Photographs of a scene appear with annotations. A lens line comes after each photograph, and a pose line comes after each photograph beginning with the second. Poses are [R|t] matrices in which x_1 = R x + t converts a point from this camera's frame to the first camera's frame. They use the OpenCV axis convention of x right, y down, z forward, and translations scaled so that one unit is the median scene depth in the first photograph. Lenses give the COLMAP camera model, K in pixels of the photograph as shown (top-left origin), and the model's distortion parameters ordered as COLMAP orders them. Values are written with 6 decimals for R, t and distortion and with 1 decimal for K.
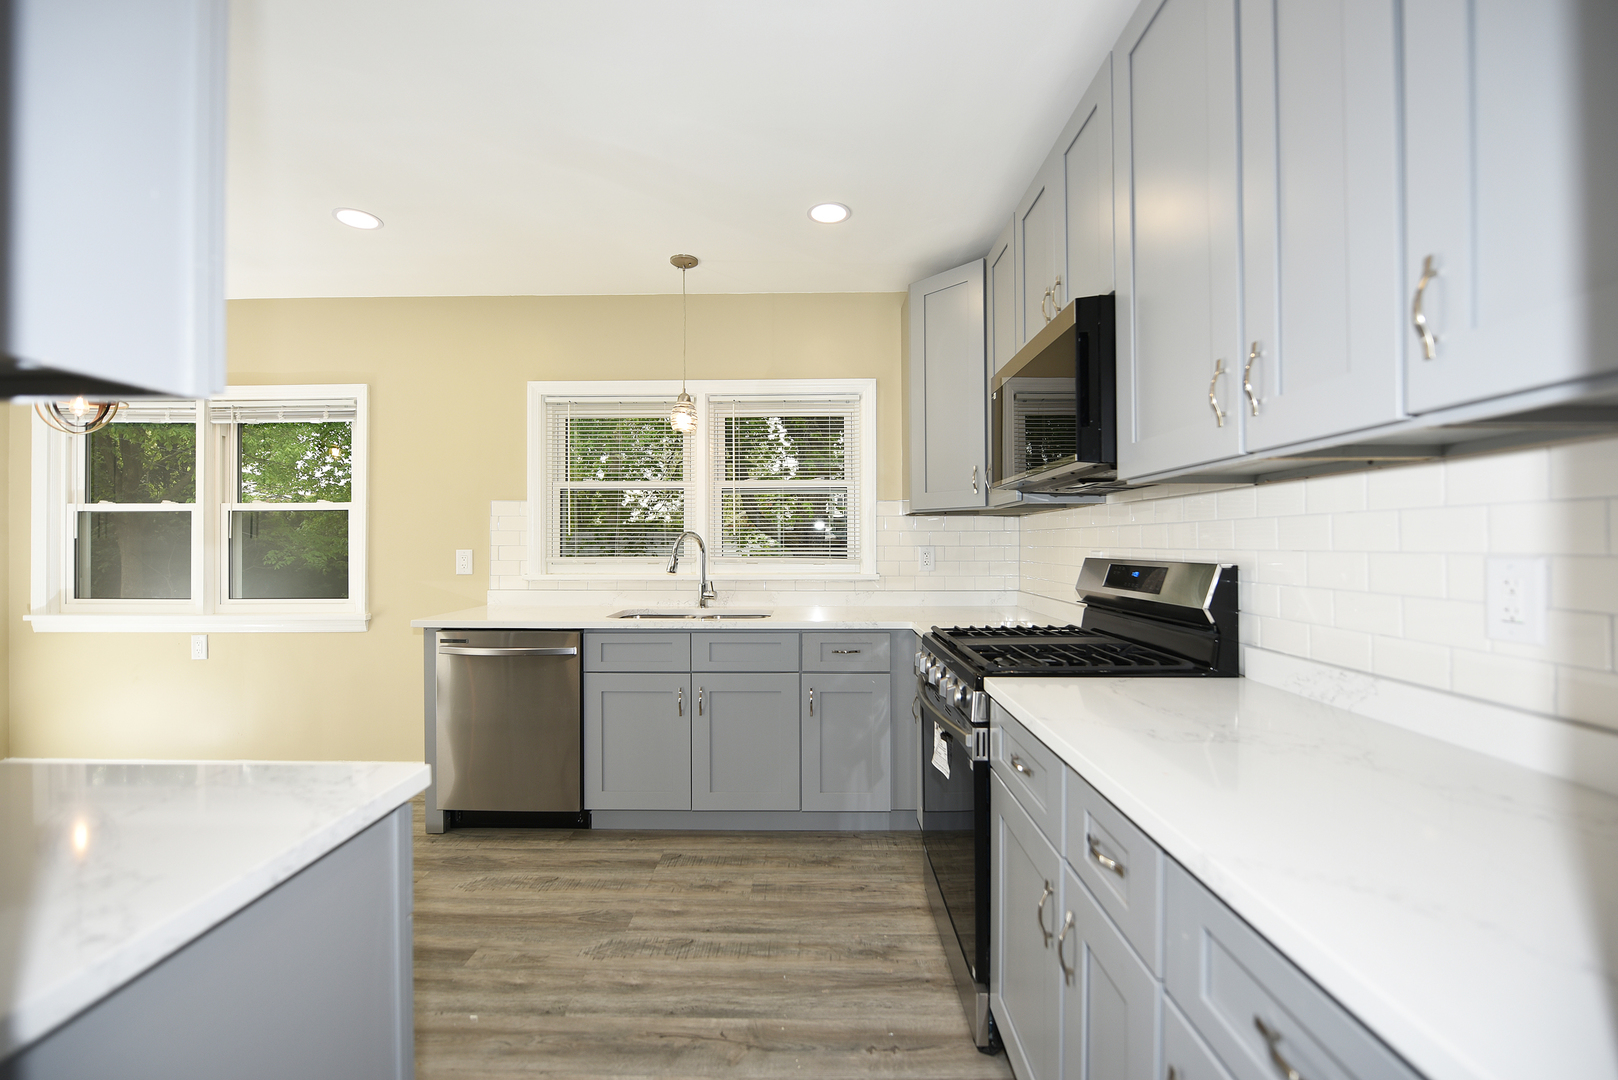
lens RADIAL K [[640.9, 0, 812.9], [0, 640.9, 541.5], [0, 0, 1]] dist [-0.009149, -0.000646]
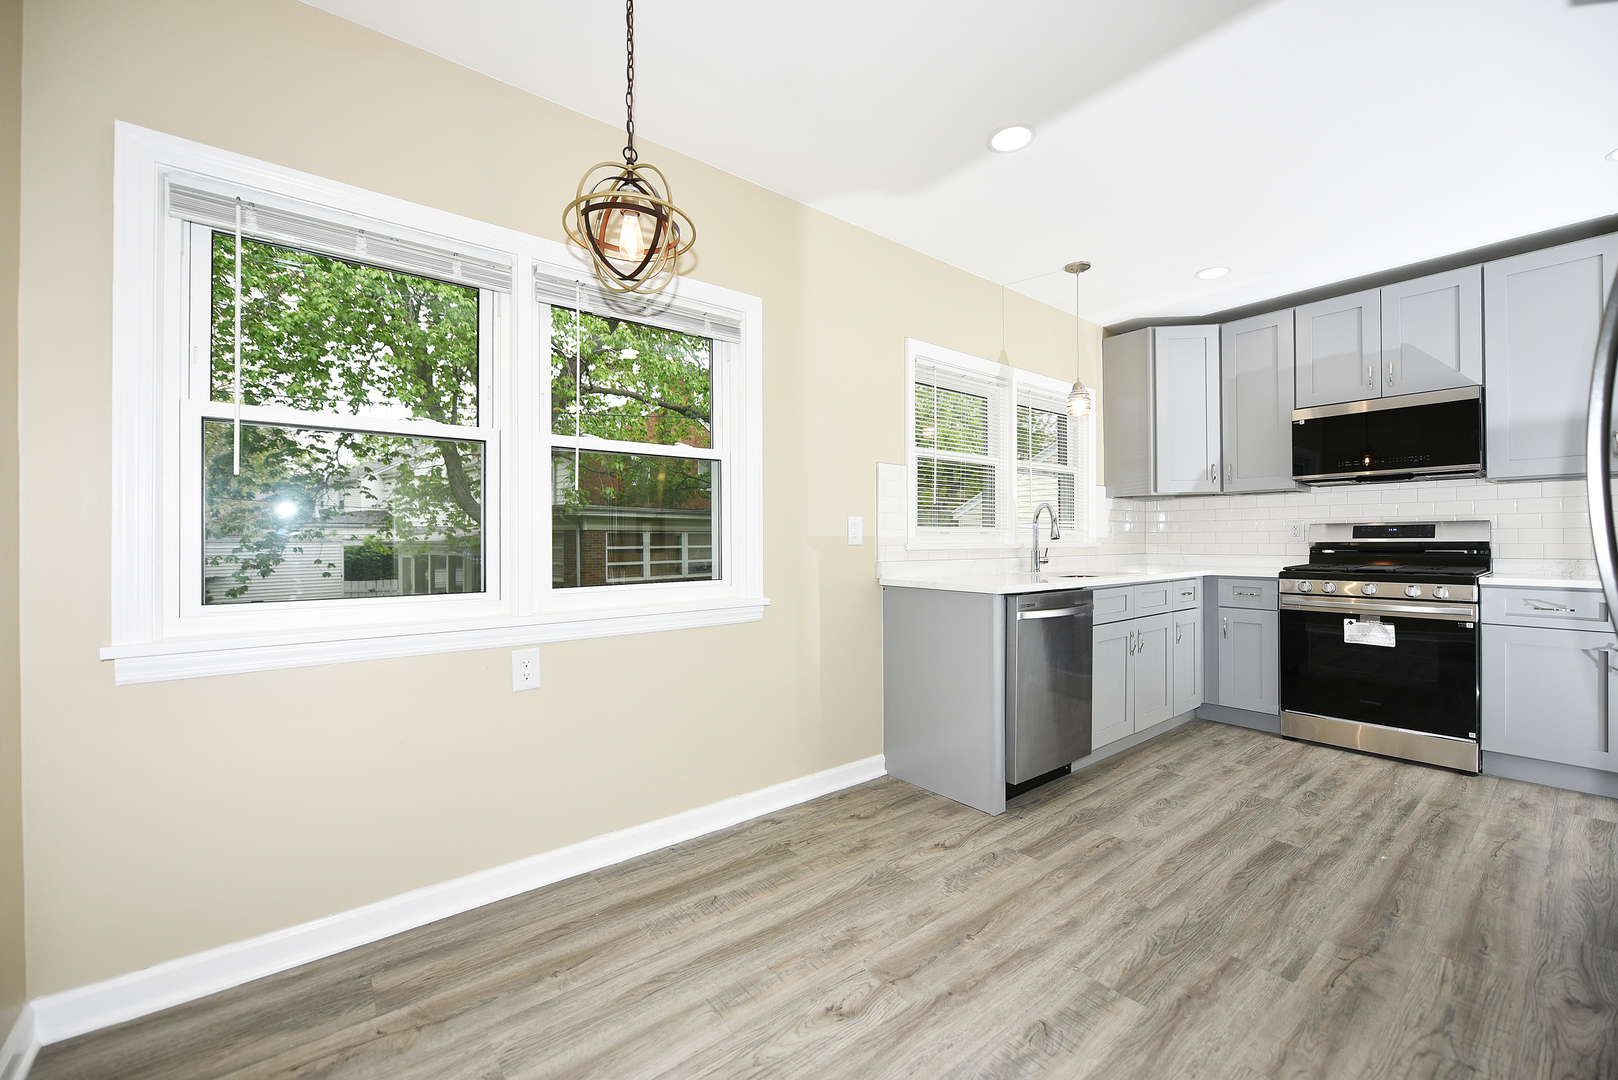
lens RADIAL K [[640.9, 0, 804.6], [0, 640.9, 539.0], [0, 0, 1]] dist [-0.009149, -0.000646]
pose [[0.779137, -0.001629, 0.626852, -1.799358], [0.004207, 0.999988, -0.002630, 0.073069], [-0.626840, 0.004687, 0.779134, 0.575807]]
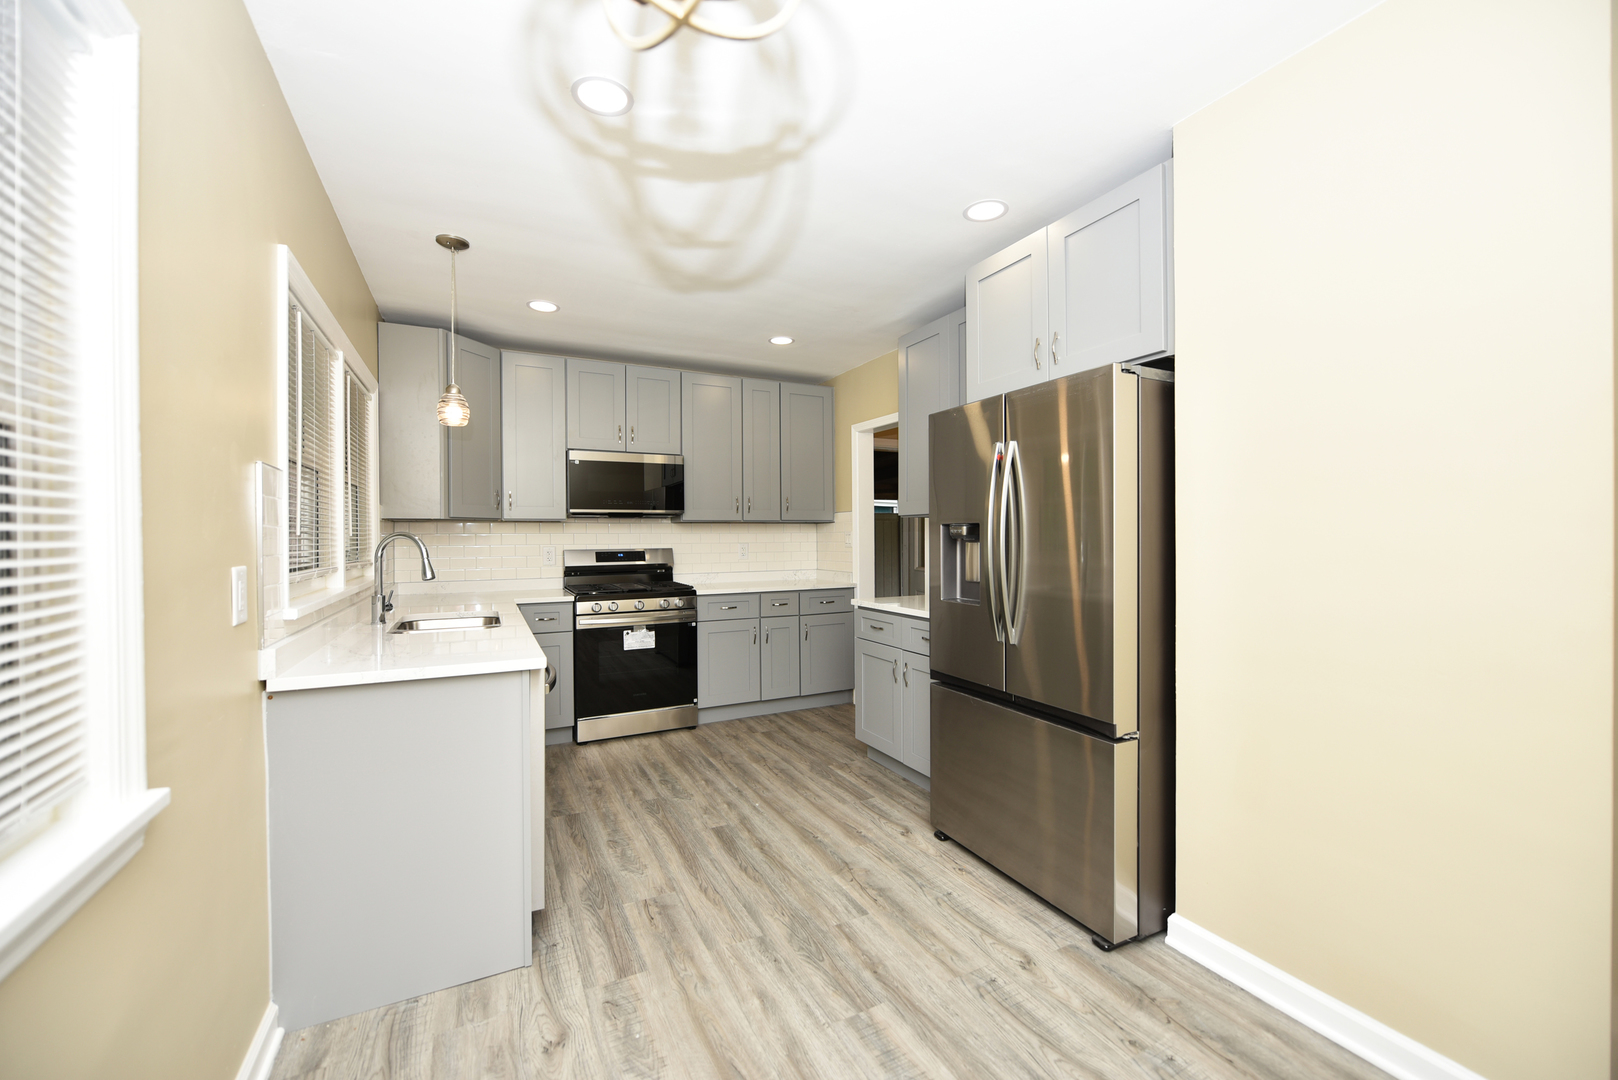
lens RADIAL K [[640.9, 0, 807.3], [0, 640.9, 541.7], [0, 0, 1]] dist [-0.009149, -0.000646]
pose [[-0.461949, -0.004041, 0.886897, -1.742085], [0.006449, 0.999948, 0.007916, -0.007382], [-0.886883, 0.009377, -0.461899, 1.347495]]
